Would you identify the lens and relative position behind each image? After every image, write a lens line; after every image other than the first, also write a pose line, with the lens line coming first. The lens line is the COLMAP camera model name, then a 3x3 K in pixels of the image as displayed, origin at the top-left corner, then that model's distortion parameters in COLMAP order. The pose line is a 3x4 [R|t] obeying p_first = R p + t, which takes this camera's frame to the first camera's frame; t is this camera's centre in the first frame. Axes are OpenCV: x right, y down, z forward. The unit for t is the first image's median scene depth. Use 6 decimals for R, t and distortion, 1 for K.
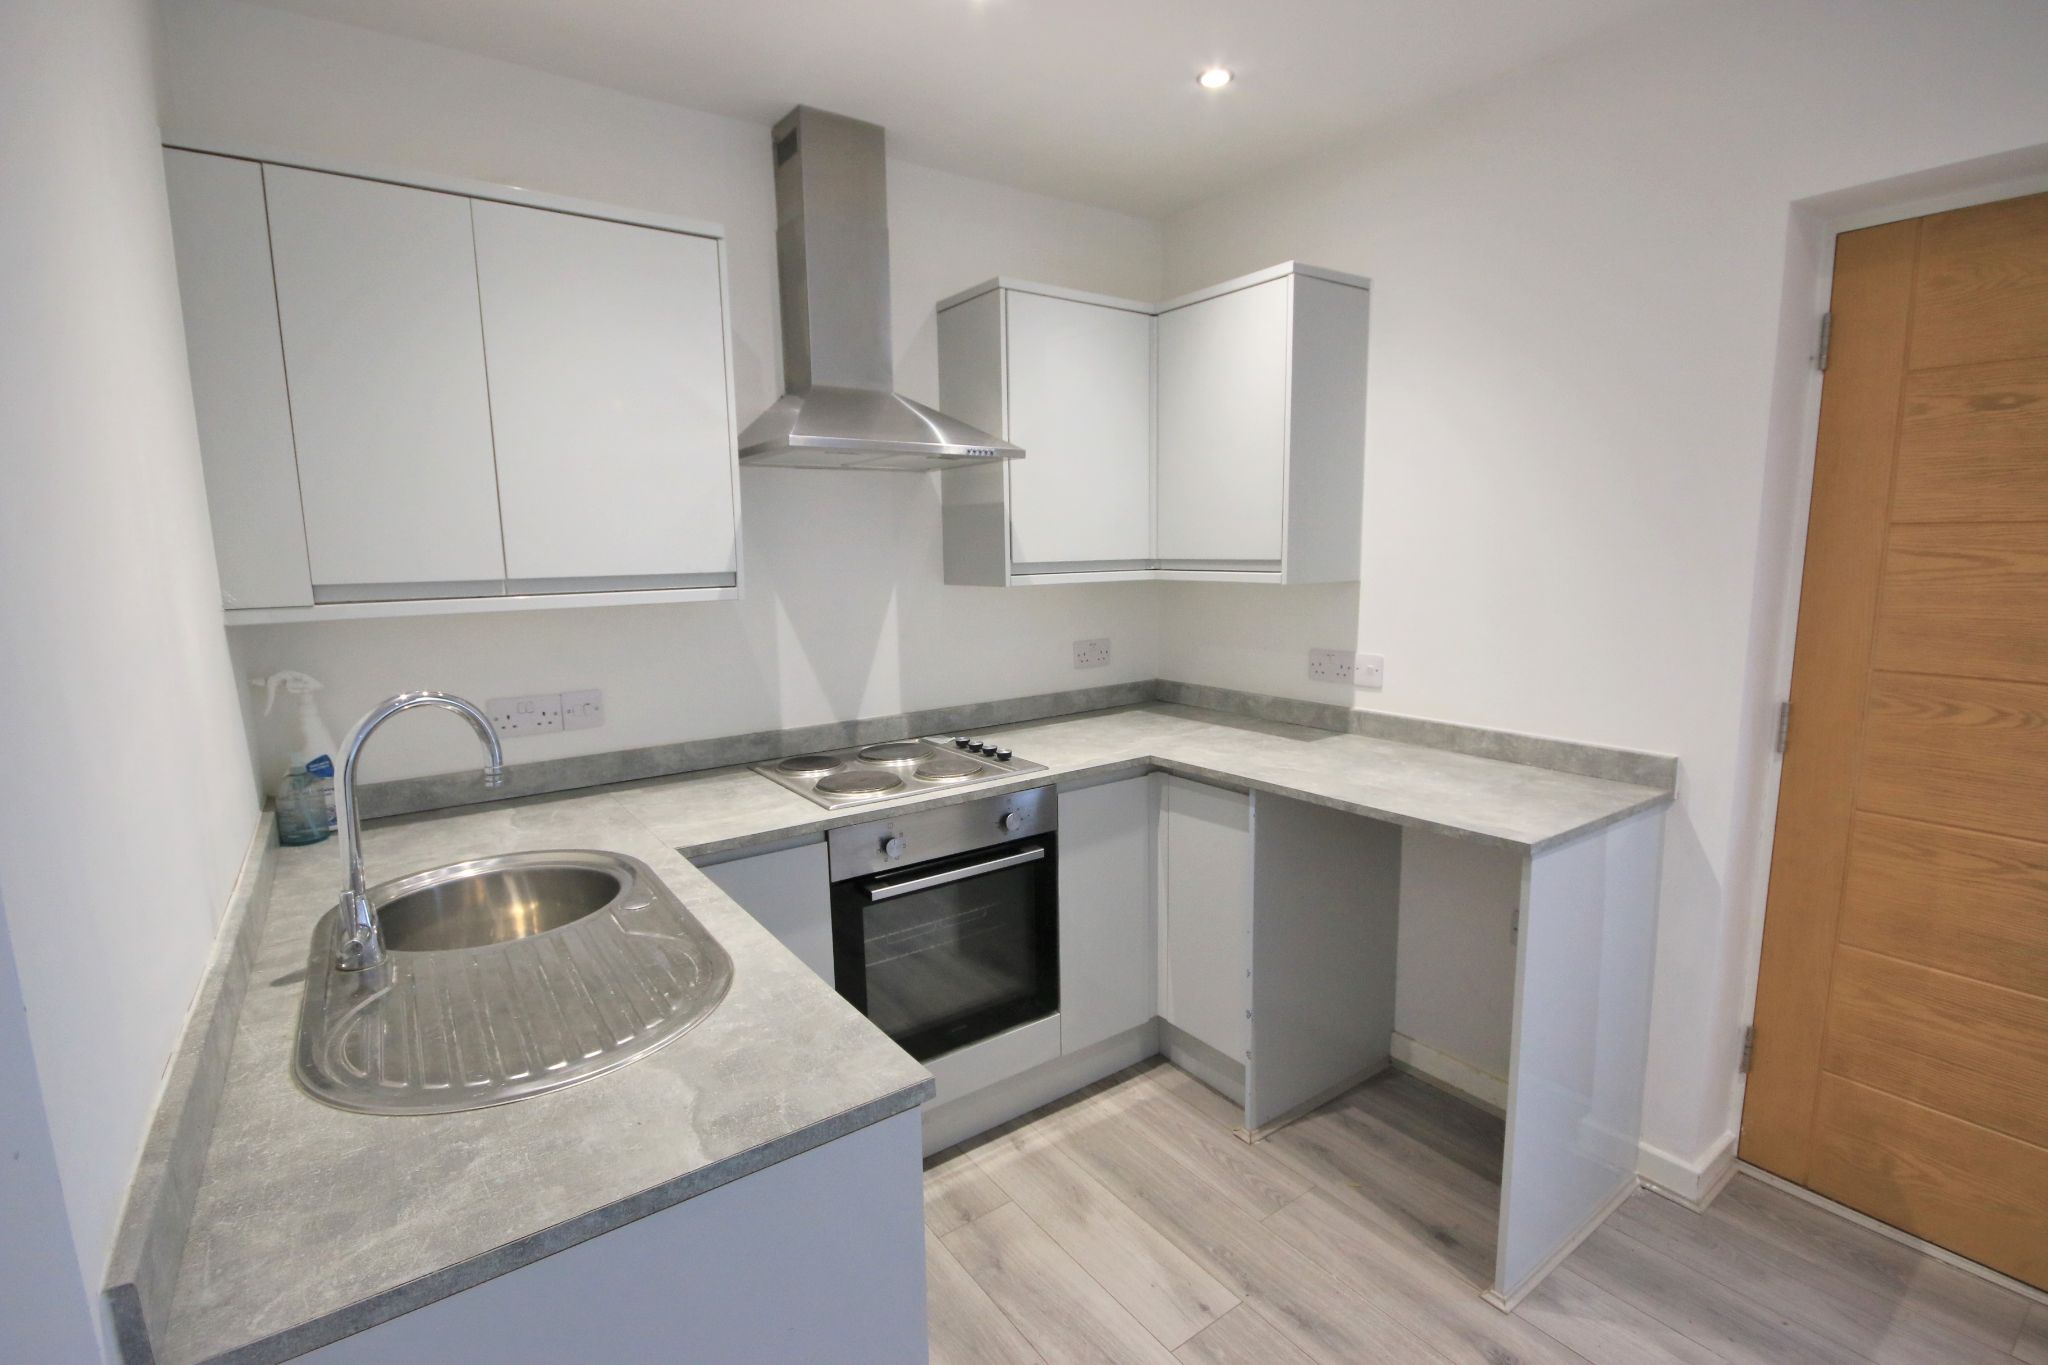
lens RADIAL K [[932.0, 0, 1012.5], [0, 932.0, 687.7], [0, 0, 1]] dist [-0.008749, 0.000950]
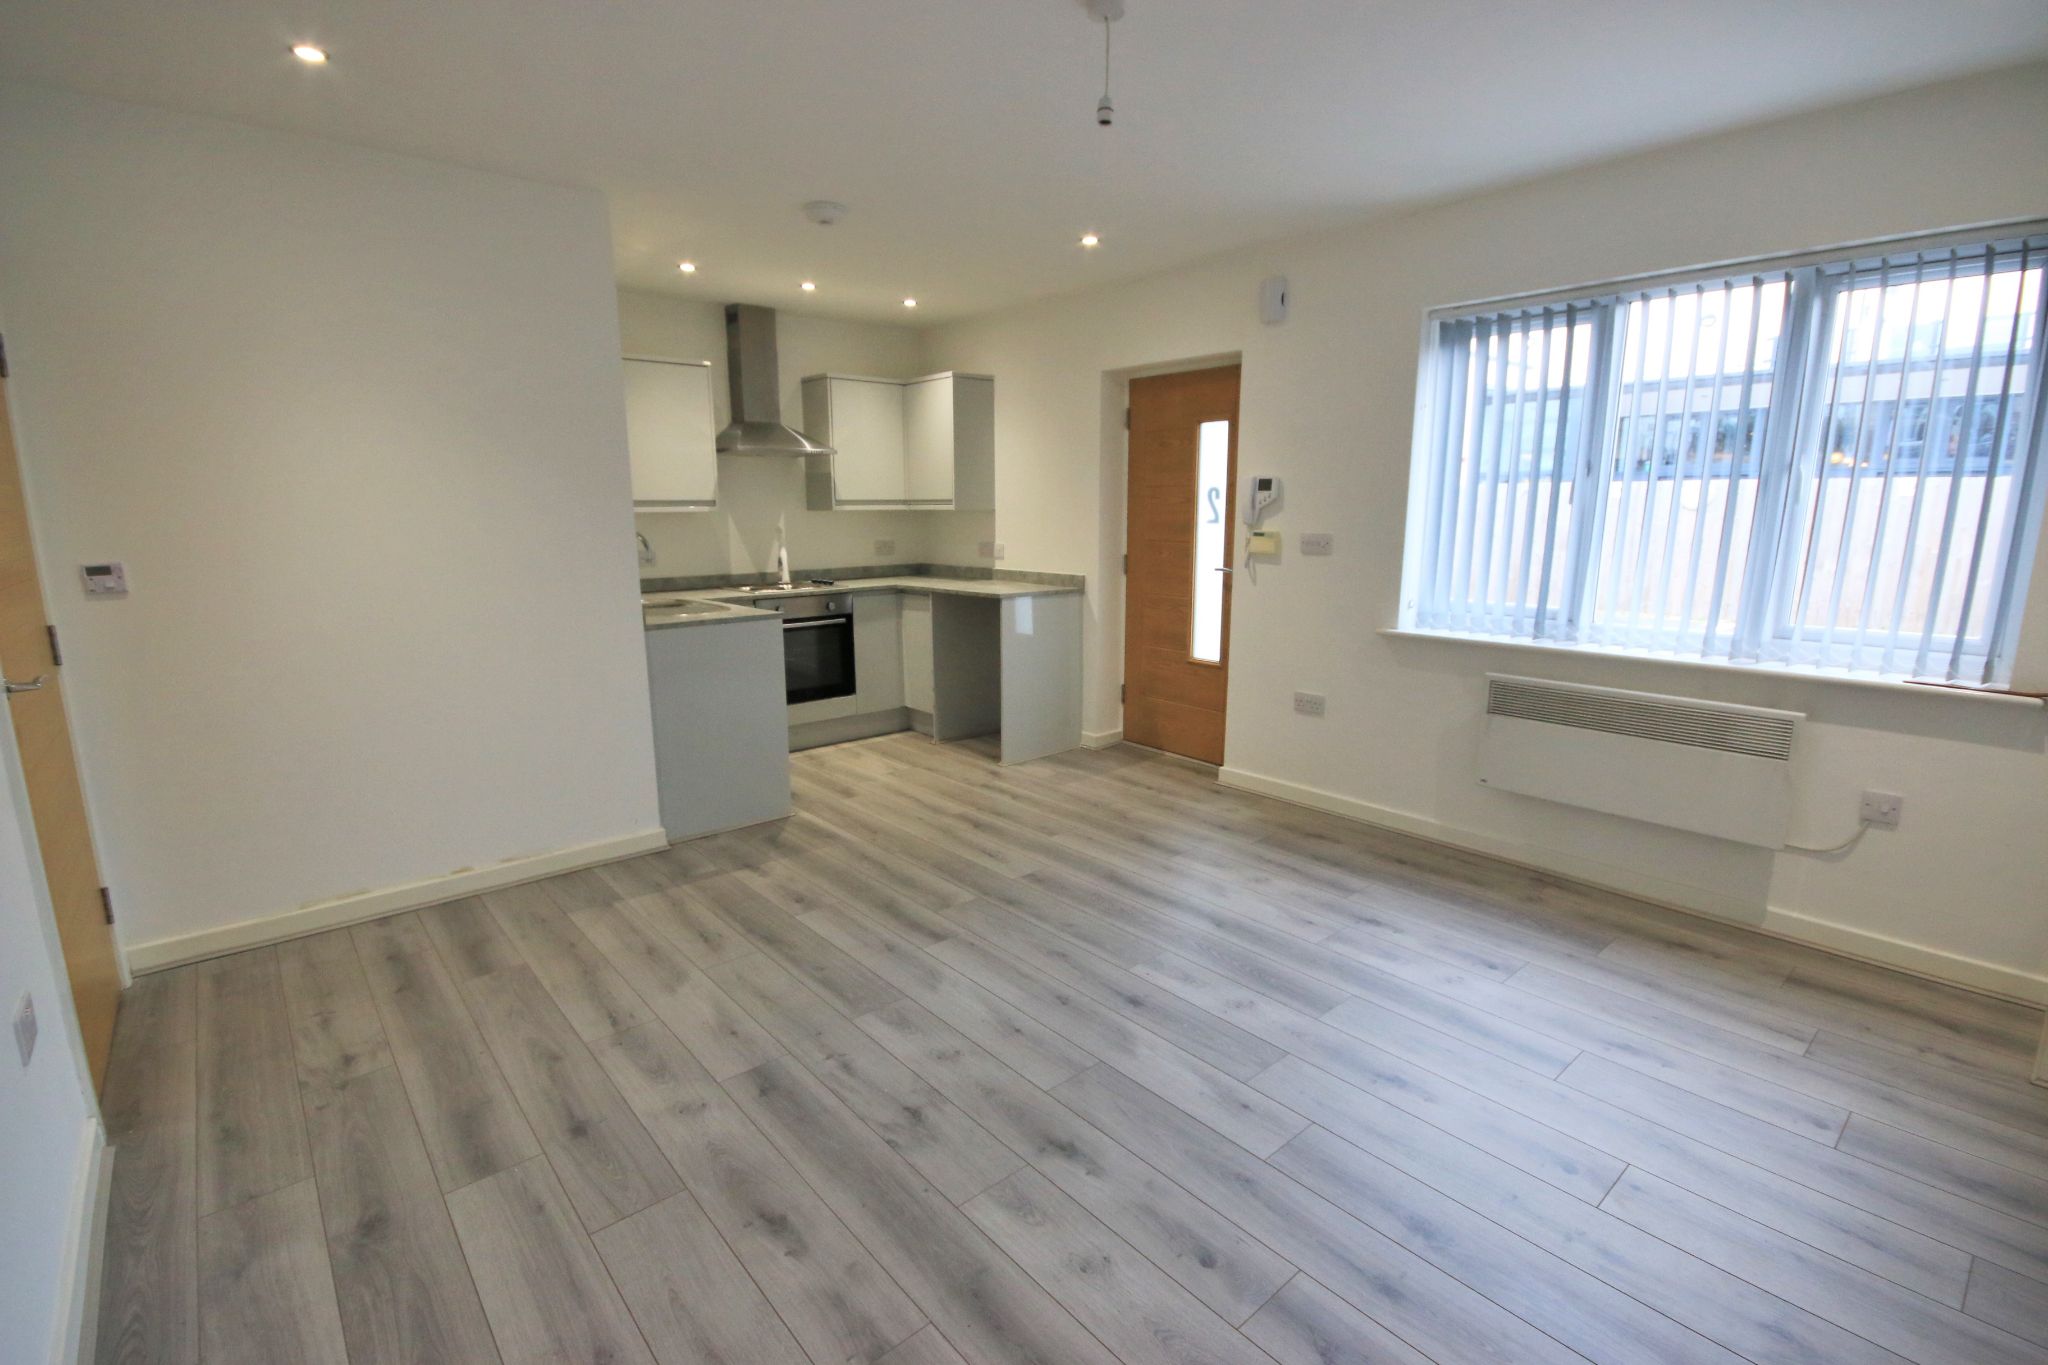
lens RADIAL K [[932.0, 0, 1012.5], [0, 932.0, 687.7], [0, 0, 1]] dist [-0.008749, 0.000950]
pose [[0.995467, -0.005616, 0.094944, 0.217838], [0.001665, 0.999131, 0.041645, 0.236218], [-0.095095, -0.041298, 0.994611, -1.351894]]
